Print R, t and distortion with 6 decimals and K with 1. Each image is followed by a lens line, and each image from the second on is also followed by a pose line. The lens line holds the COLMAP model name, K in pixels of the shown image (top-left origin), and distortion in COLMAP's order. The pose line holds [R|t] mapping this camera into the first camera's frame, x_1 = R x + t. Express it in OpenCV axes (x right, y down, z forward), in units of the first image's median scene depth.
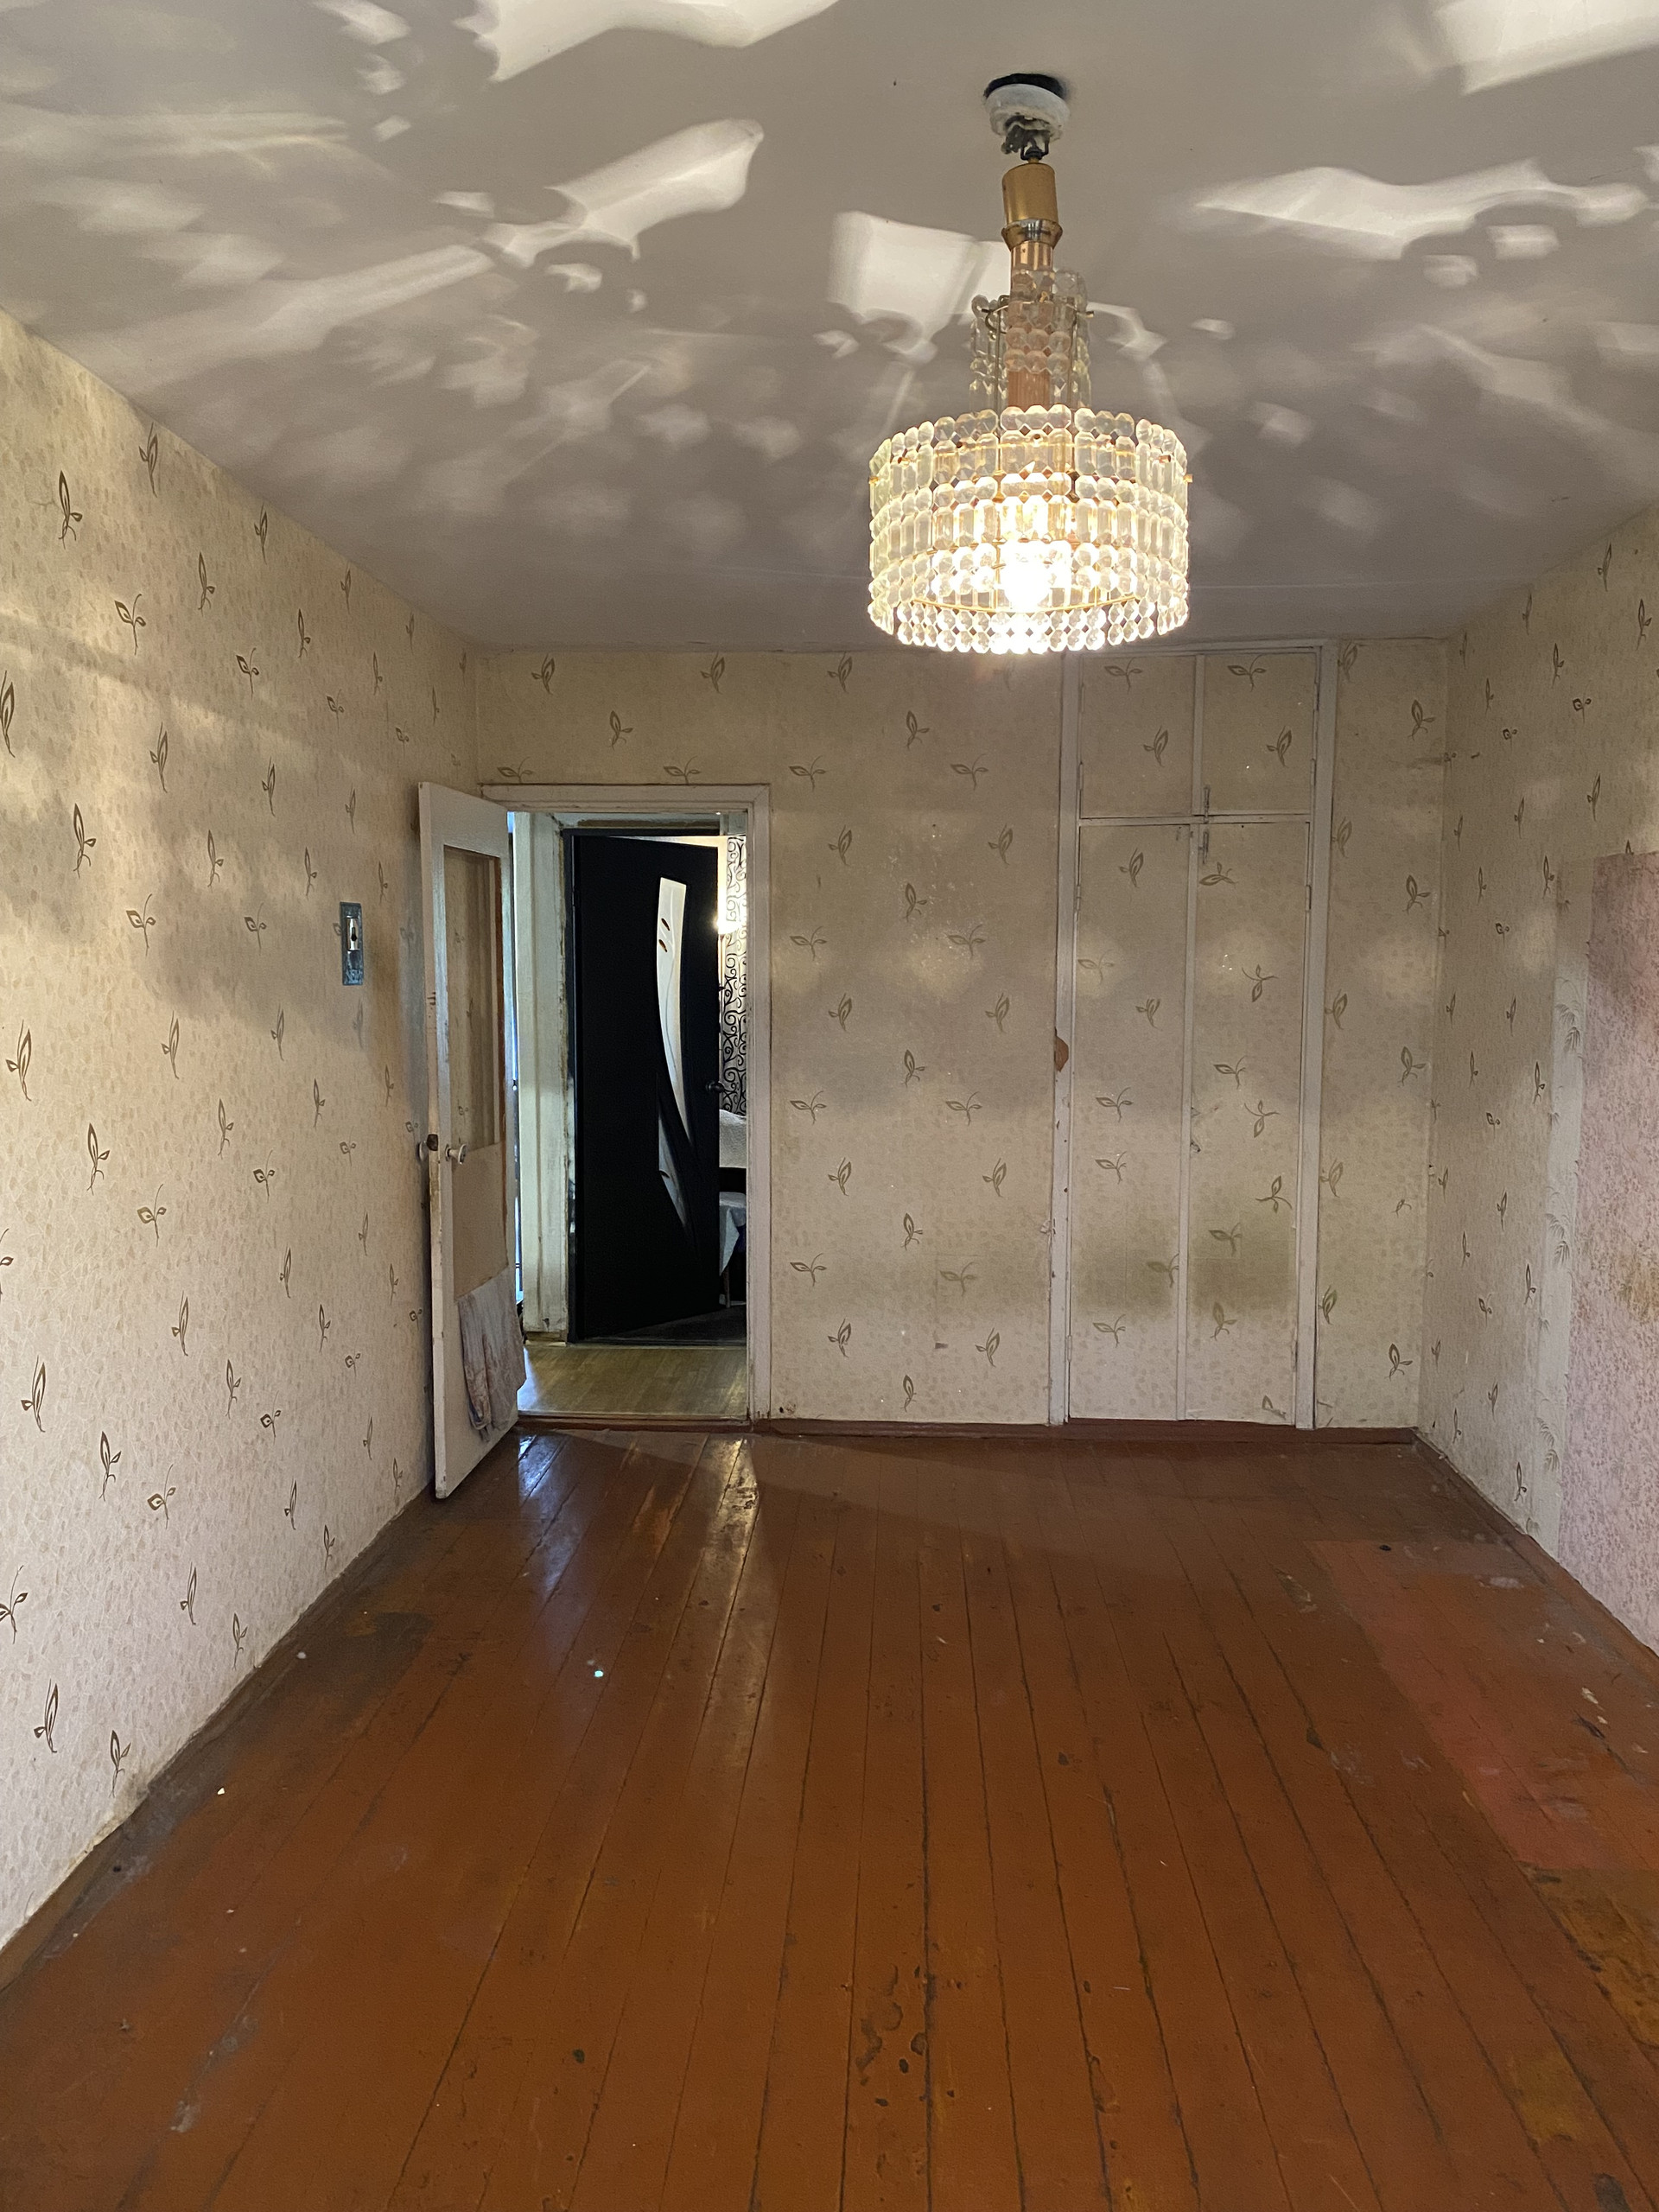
lens RADIAL K [[1669.4, 0, 826.1], [0, 1669.4, 1107.9], [0, 0, 1]] dist [0.000823, 0.000570]
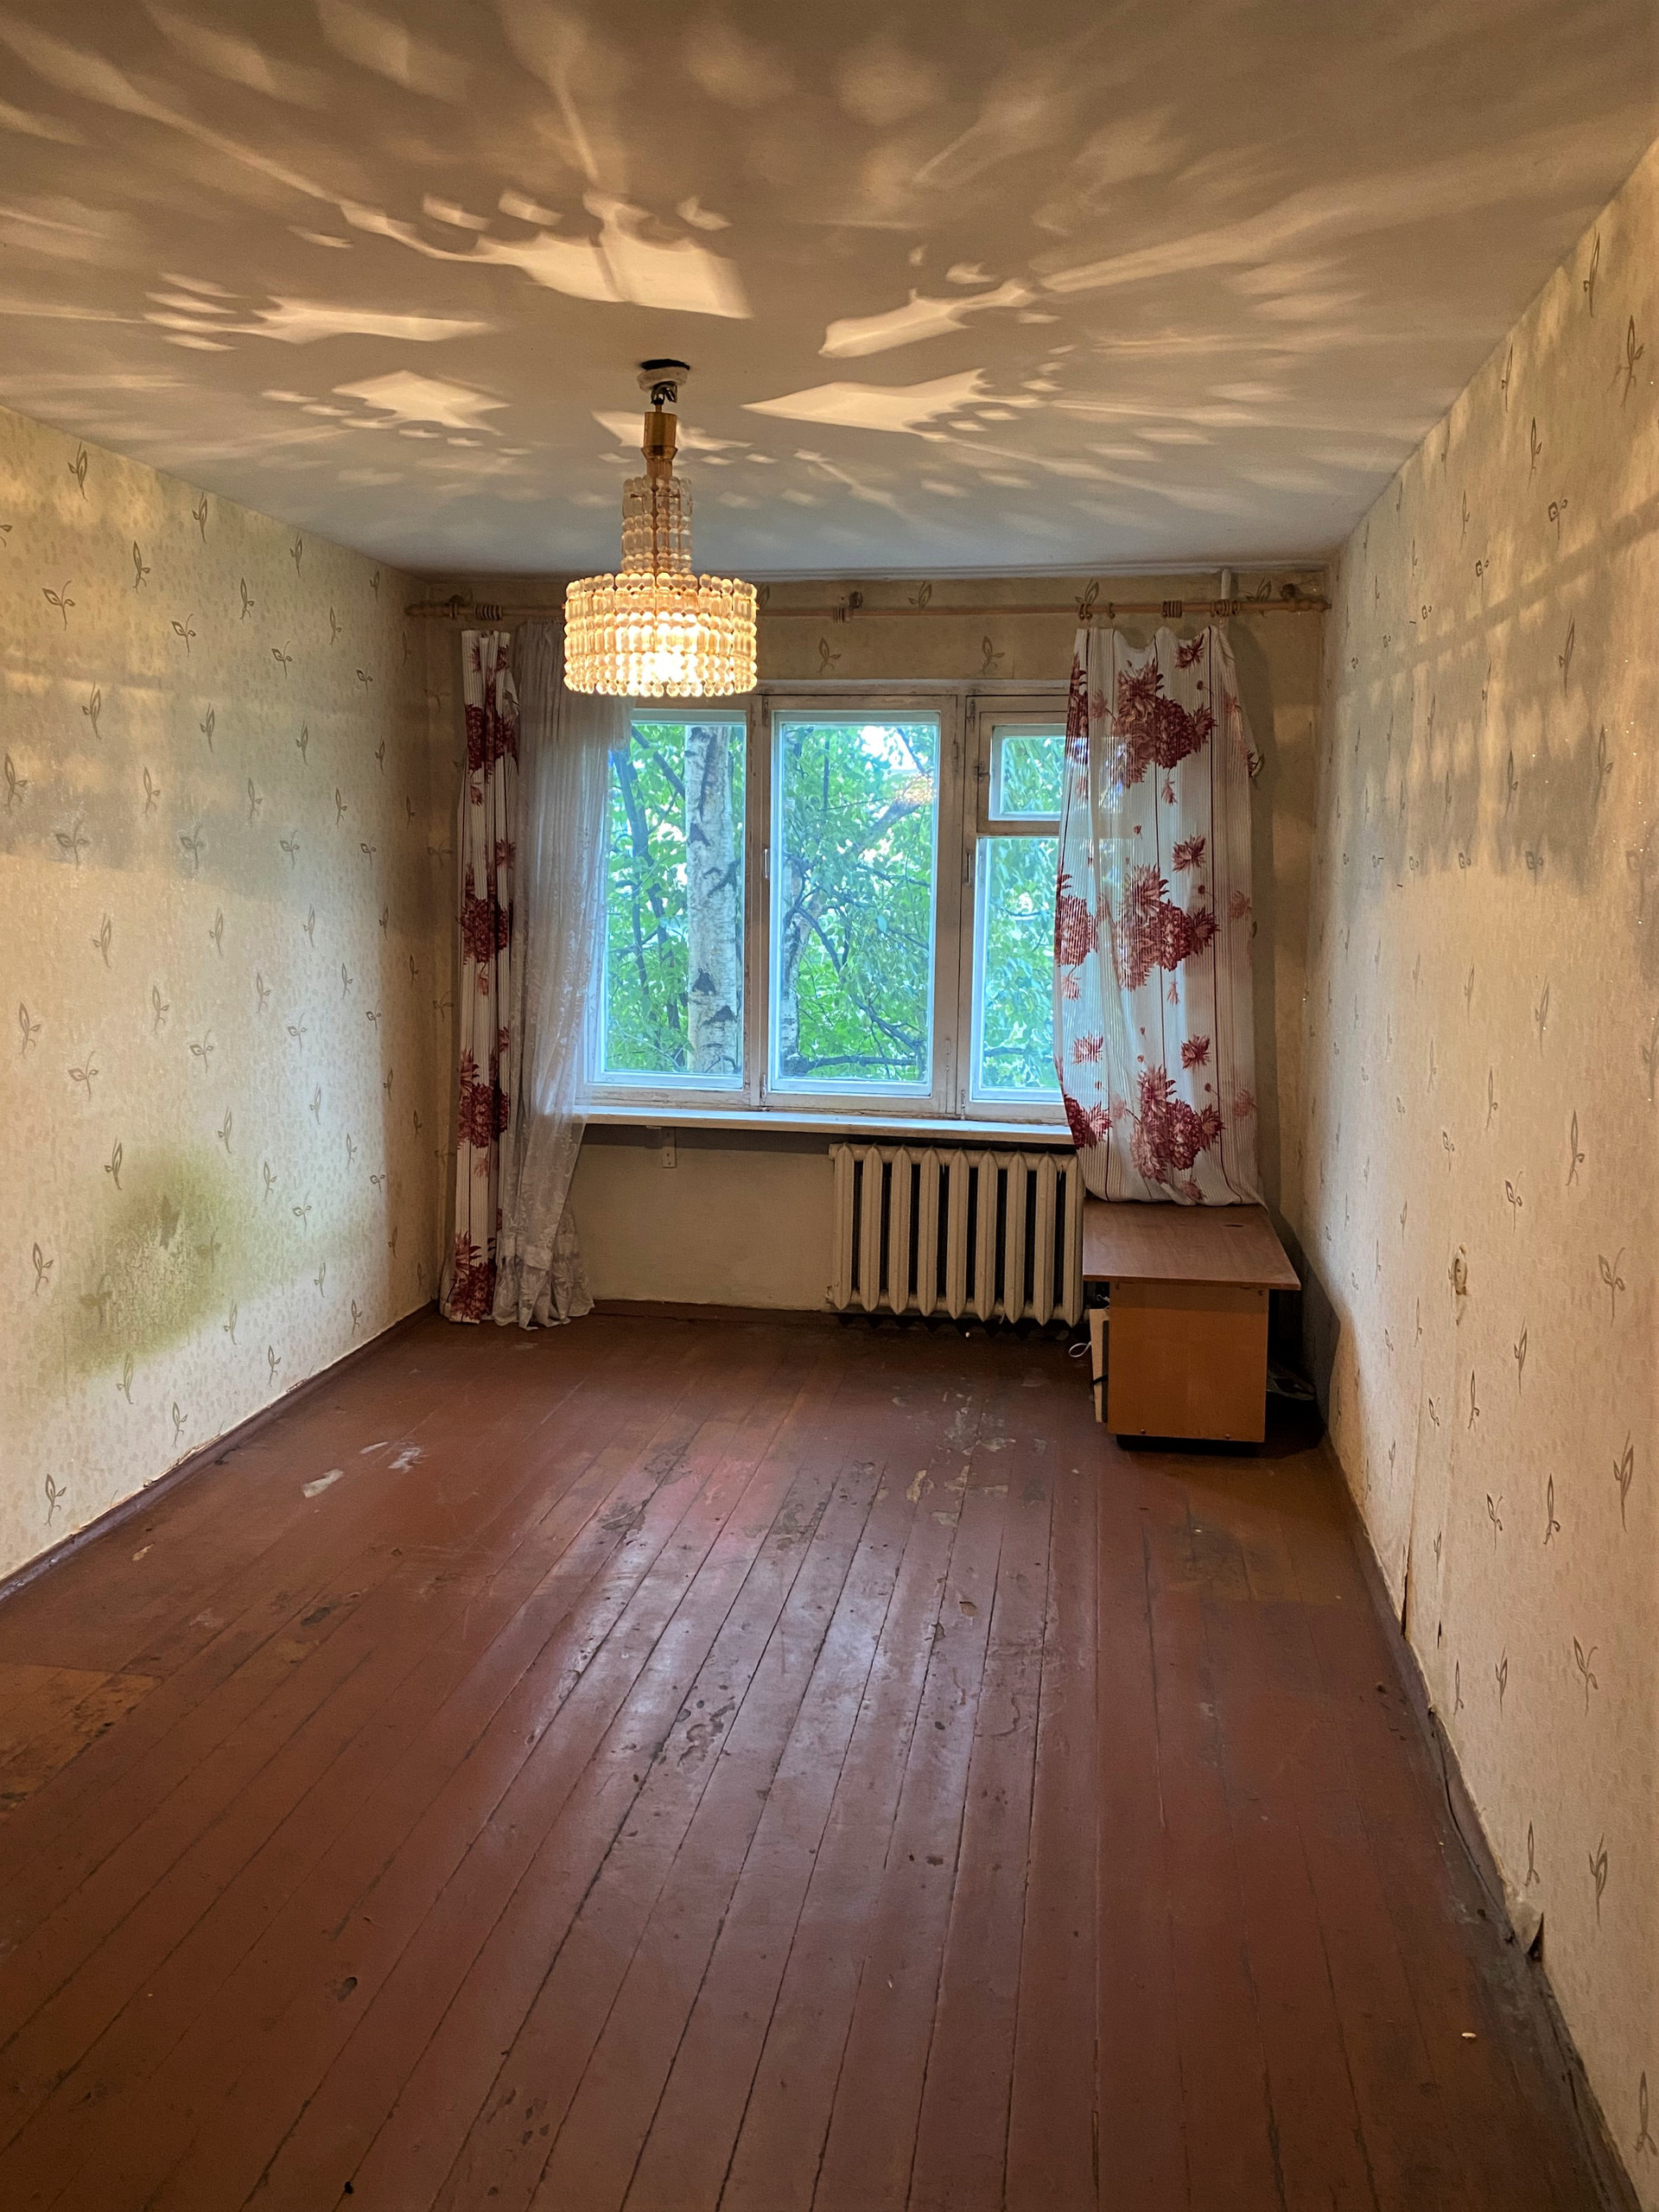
lens RADIAL K [[1669.4, 0, 827.3], [0, 1669.4, 1103.5], [0, 0, 1]] dist [0.000823, 0.000570]
pose [[-0.994246, -0.028177, 0.103348, -0.182580], [-0.003832, 0.973523, 0.228558, -0.217474], [-0.107052, 0.226847, -0.968029, 2.159684]]
